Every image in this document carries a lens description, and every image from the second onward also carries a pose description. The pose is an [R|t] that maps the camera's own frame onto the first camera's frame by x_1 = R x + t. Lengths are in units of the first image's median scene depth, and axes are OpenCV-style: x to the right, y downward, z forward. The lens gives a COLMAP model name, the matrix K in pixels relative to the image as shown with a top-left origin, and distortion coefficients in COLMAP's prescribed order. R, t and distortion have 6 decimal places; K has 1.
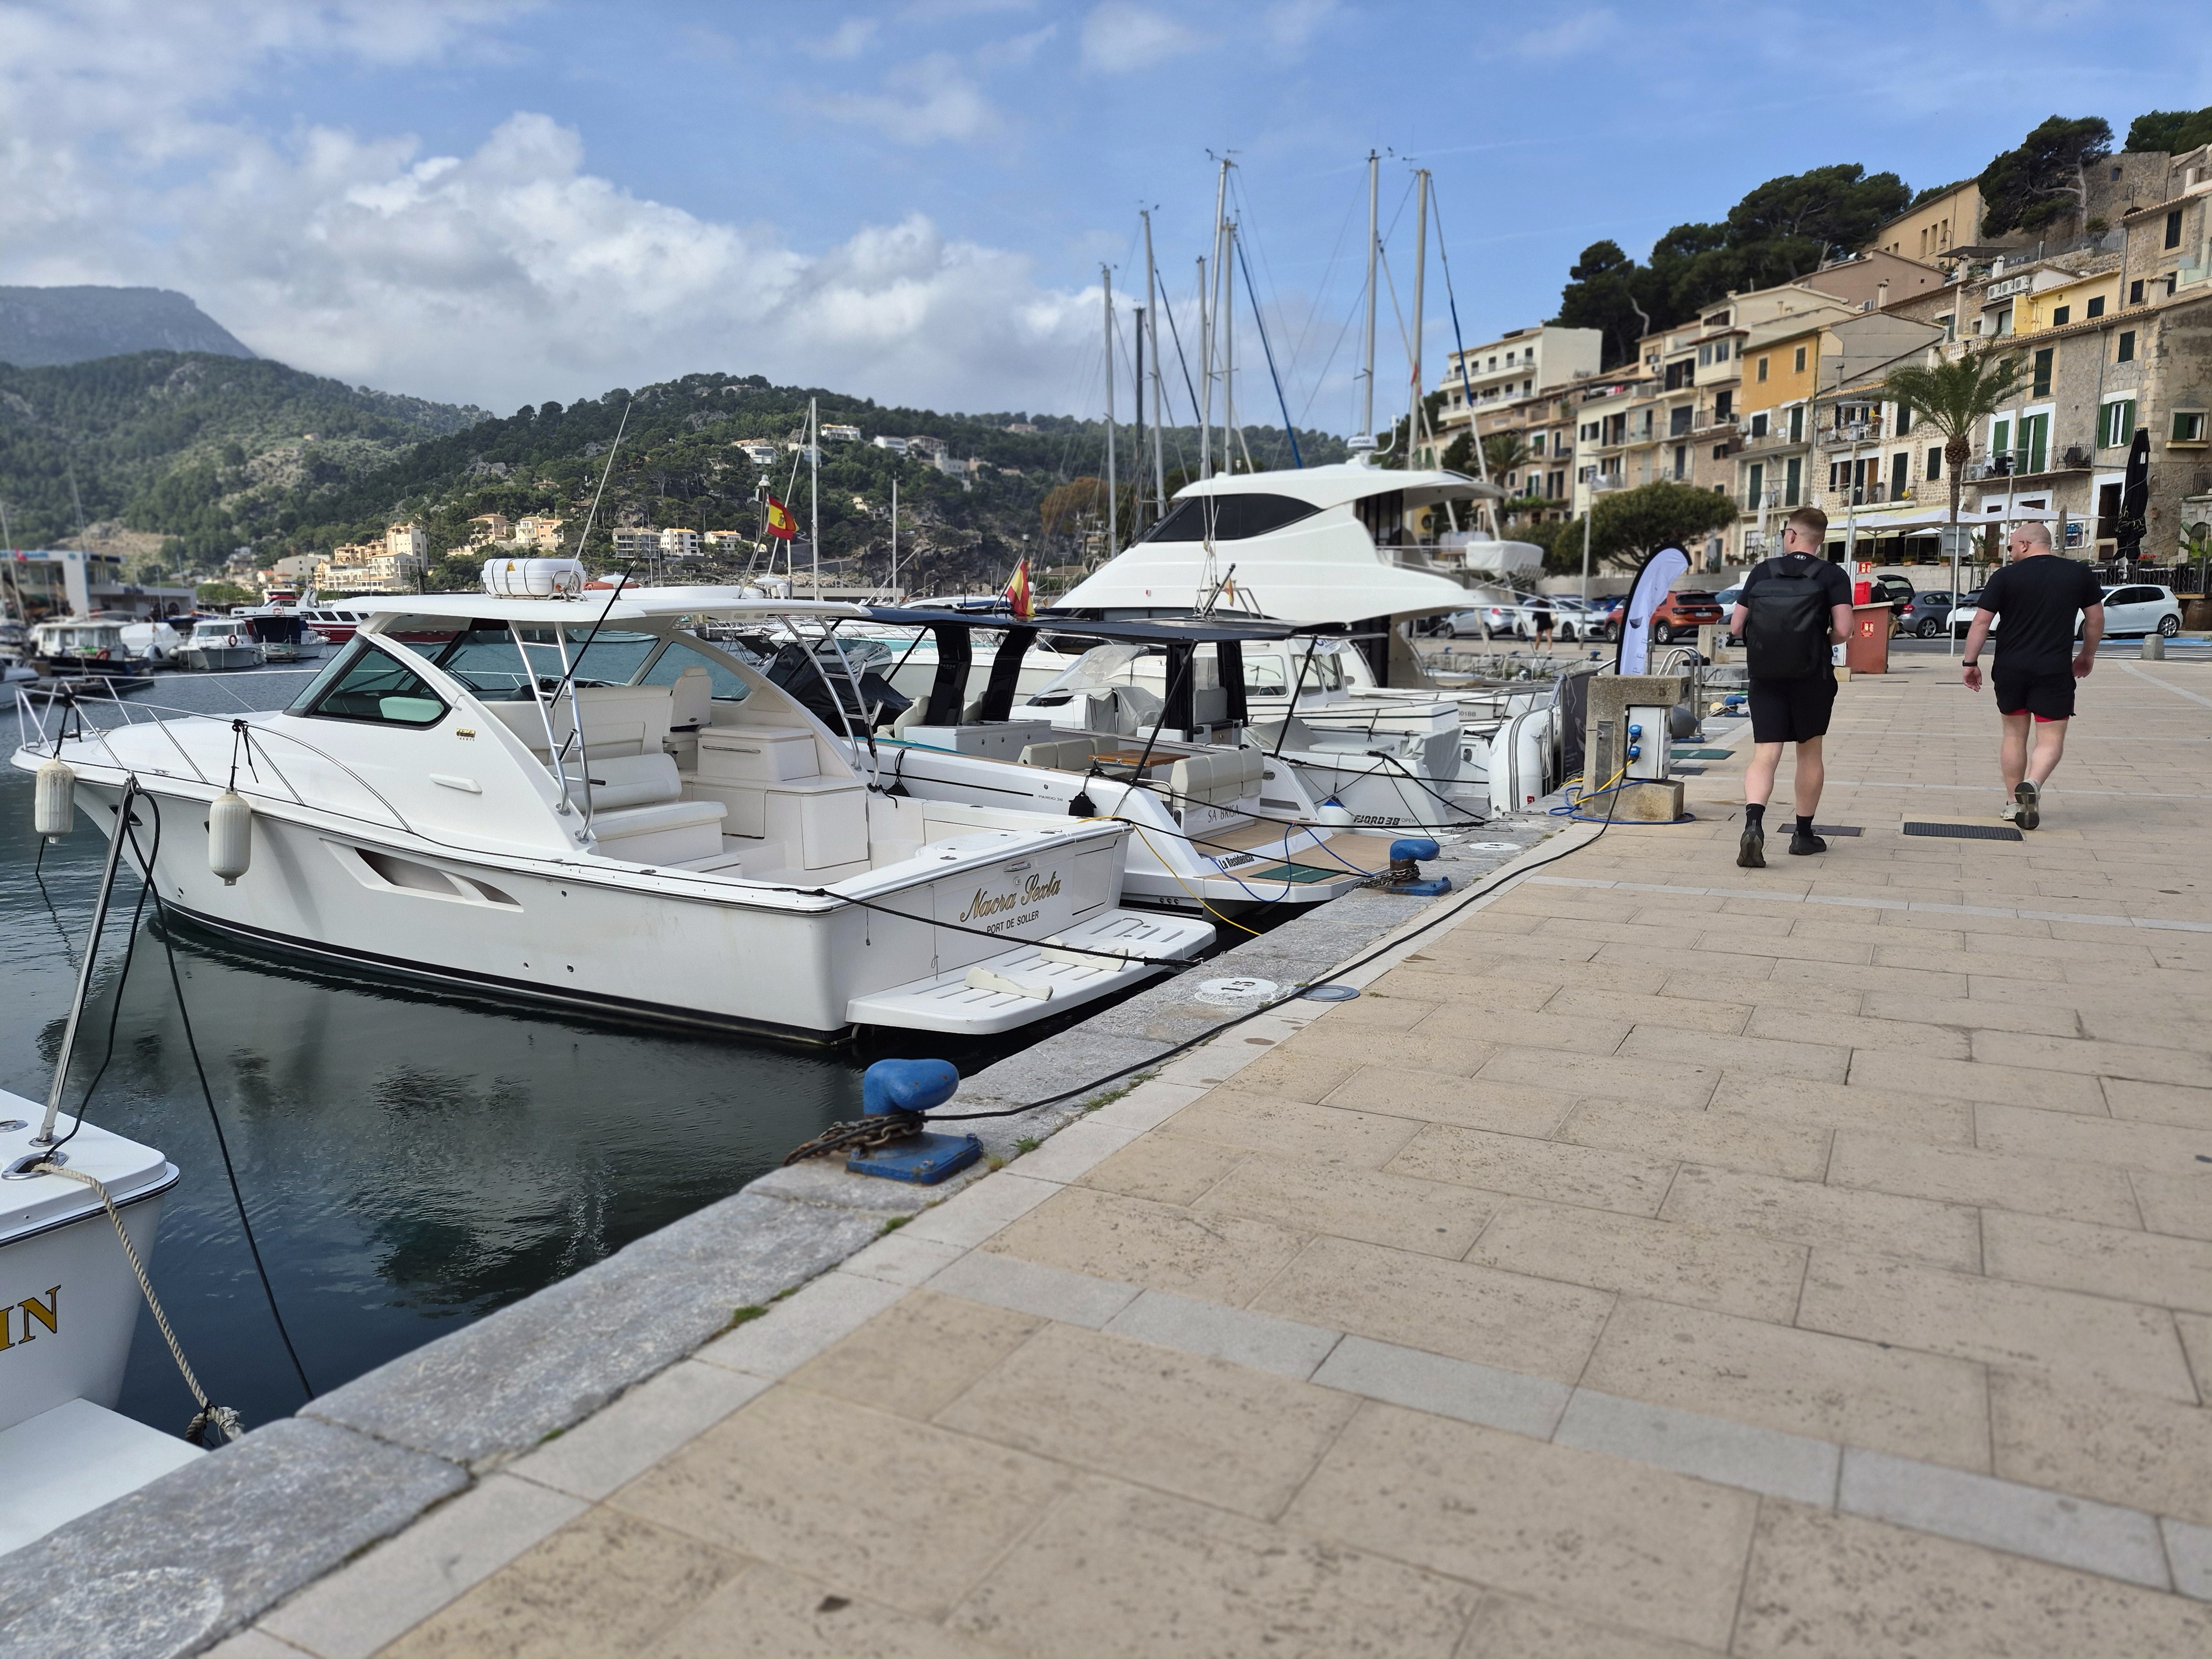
lens RADIAL K [[1509.0, 0, 1106.0], [0, 1509.0, 829.5], [0, 0, 1]] dist [-0.004352, 0.005755]
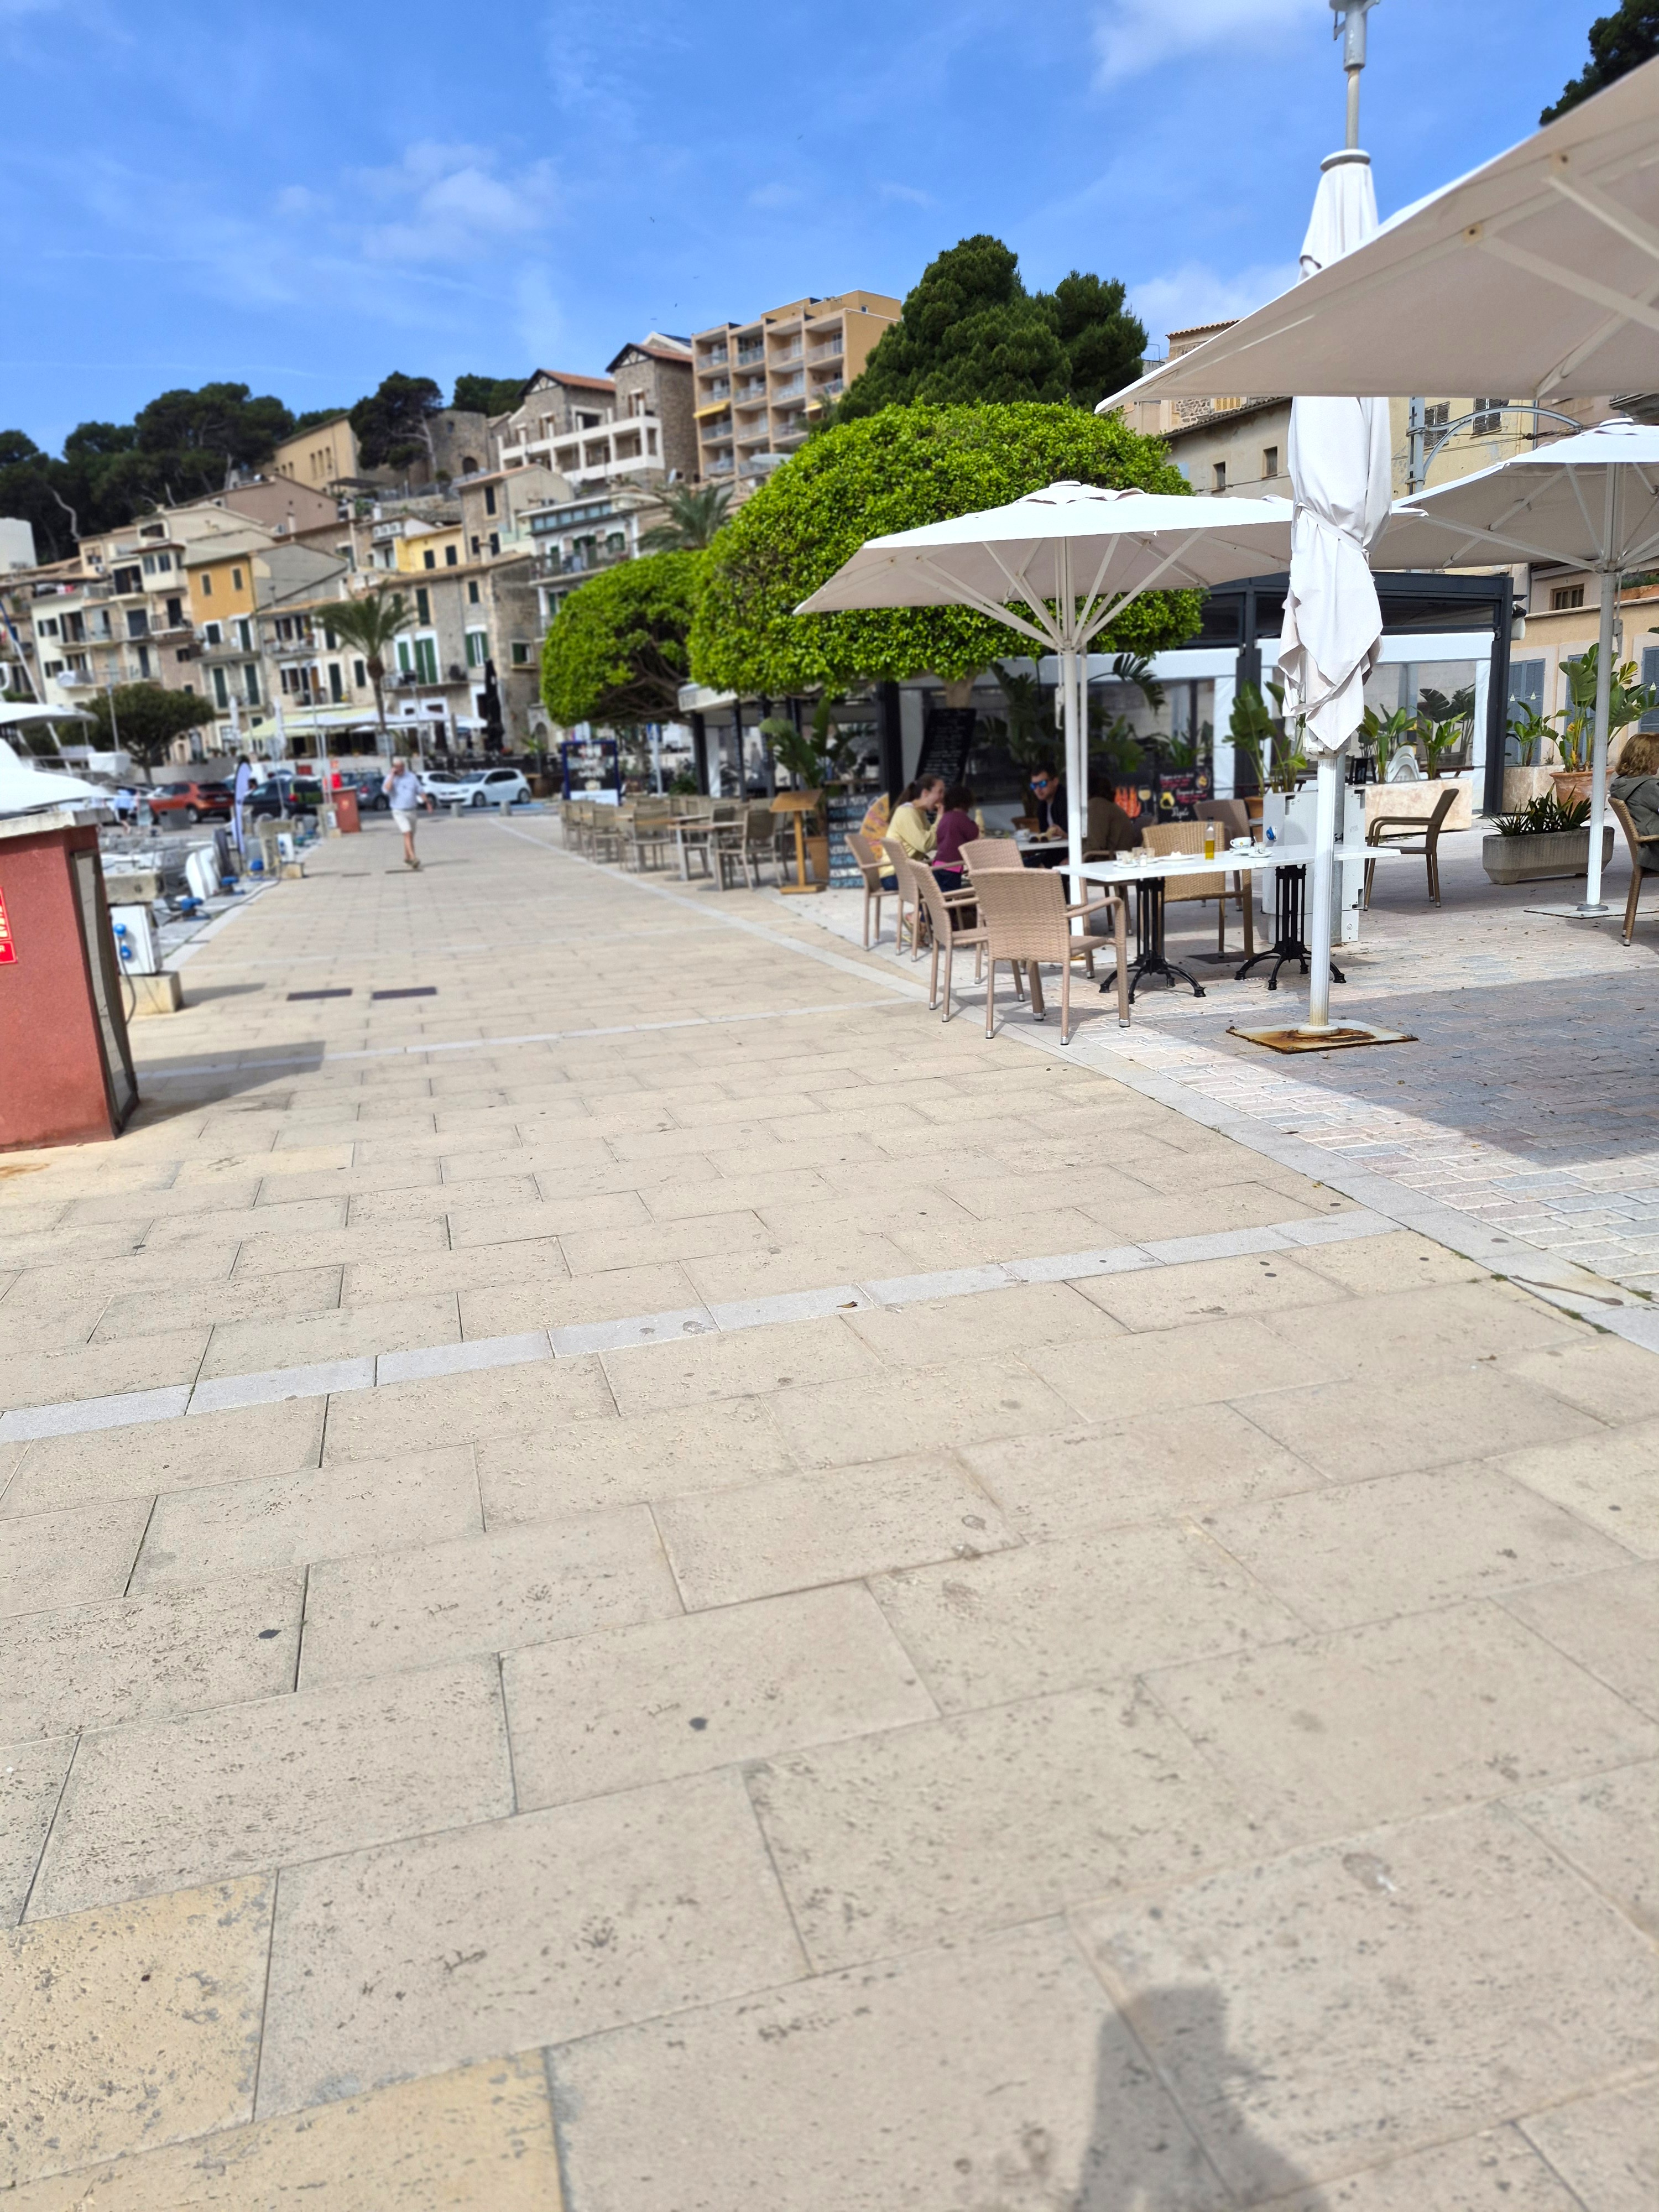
lens RADIAL K [[1507.6, 0, 829.5], [0, 1507.6, 1106.0], [0, 0, 1]] dist [0.058600, -0.003261]
pose [[0.710886, -0.179062, 0.680131, -0.095559], [0.140789, 0.983704, 0.111829, 0.025031], [-0.689072, 0.016258, 0.724511, -0.174602]]
